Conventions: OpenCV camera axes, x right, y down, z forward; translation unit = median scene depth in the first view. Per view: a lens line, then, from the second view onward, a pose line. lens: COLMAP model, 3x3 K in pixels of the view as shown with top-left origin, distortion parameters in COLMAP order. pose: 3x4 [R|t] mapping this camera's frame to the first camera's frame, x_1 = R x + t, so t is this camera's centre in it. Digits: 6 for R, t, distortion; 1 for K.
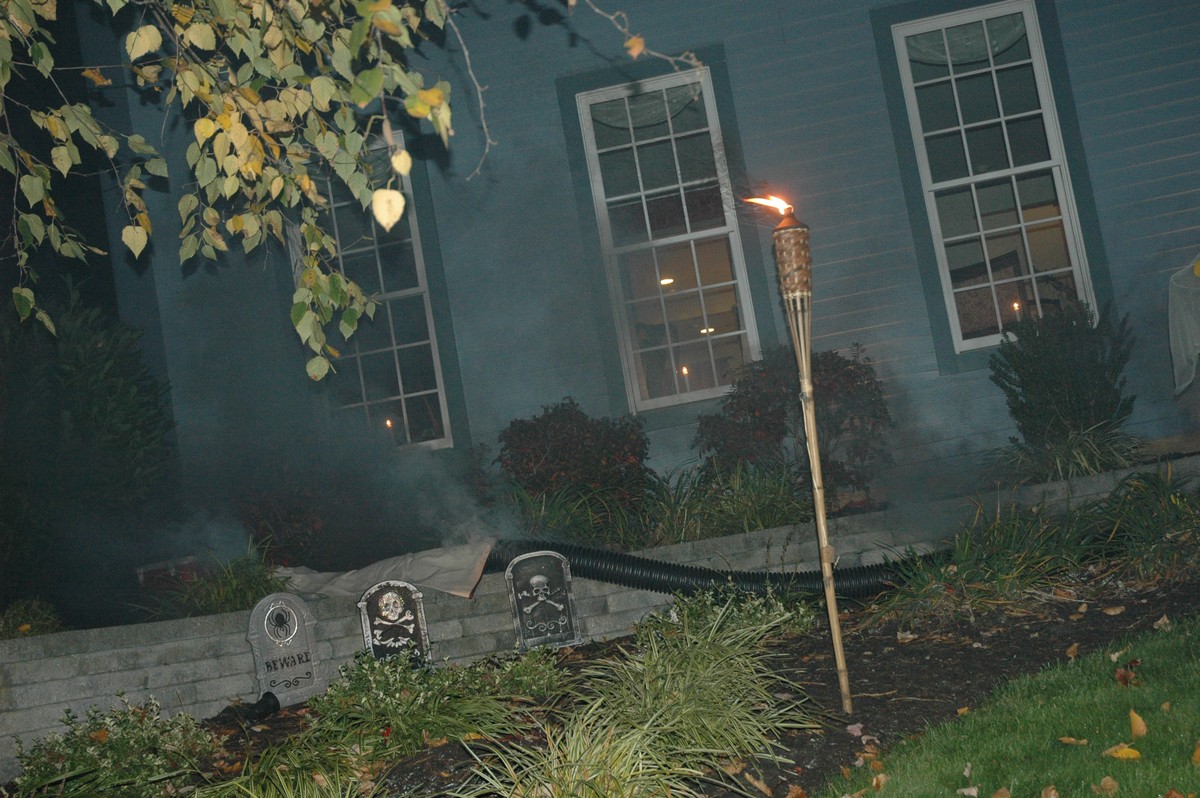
lens RADIAL K [[1792.8, 0, 599.6], [0, 1792.8, 427.8], [0, 0, 1]] dist [0.038873, 0.209135]
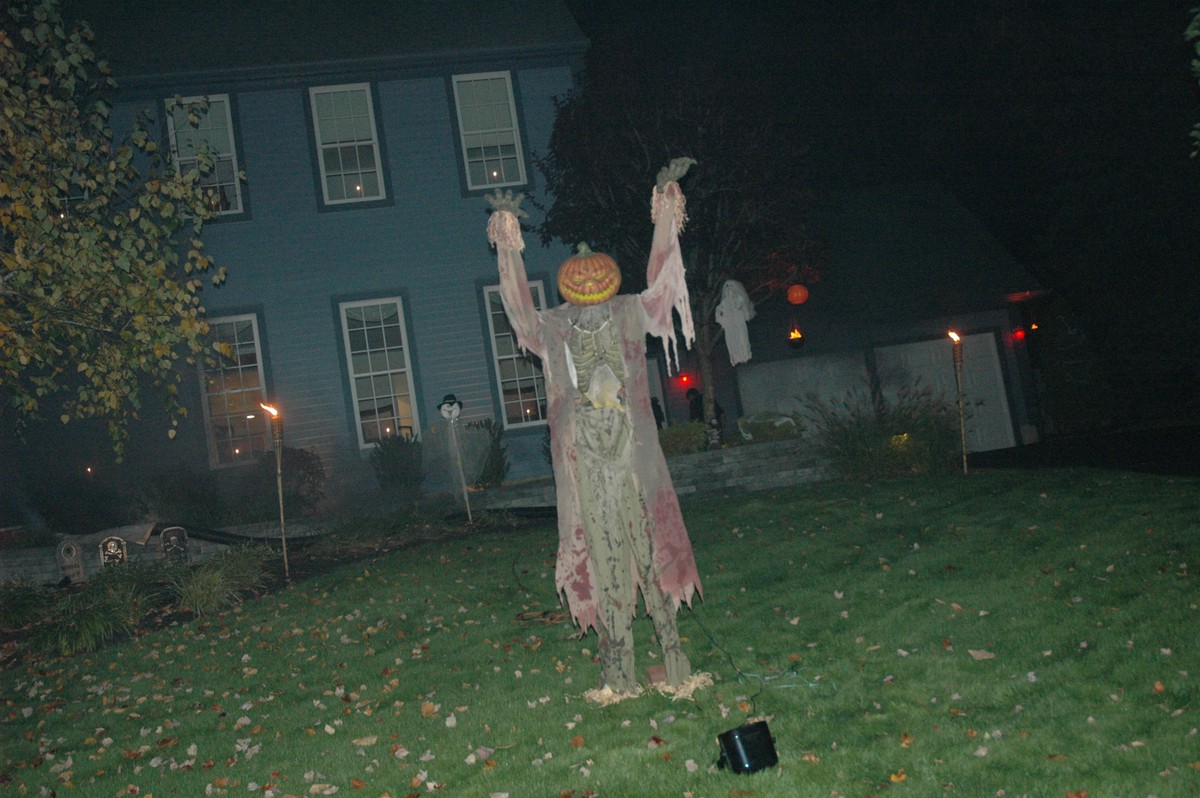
lens RADIAL K [[1311.4, 0, 602.3], [0, 1311.4, 411.1], [0, 0, 1]] dist [-0.081866, 0.270349]
pose [[0.947227, 0.054000, 0.315982, -0.060090], [-0.039227, 0.997827, -0.052933, -0.023198], [-0.318154, 0.037744, 0.947287, -1.069522]]
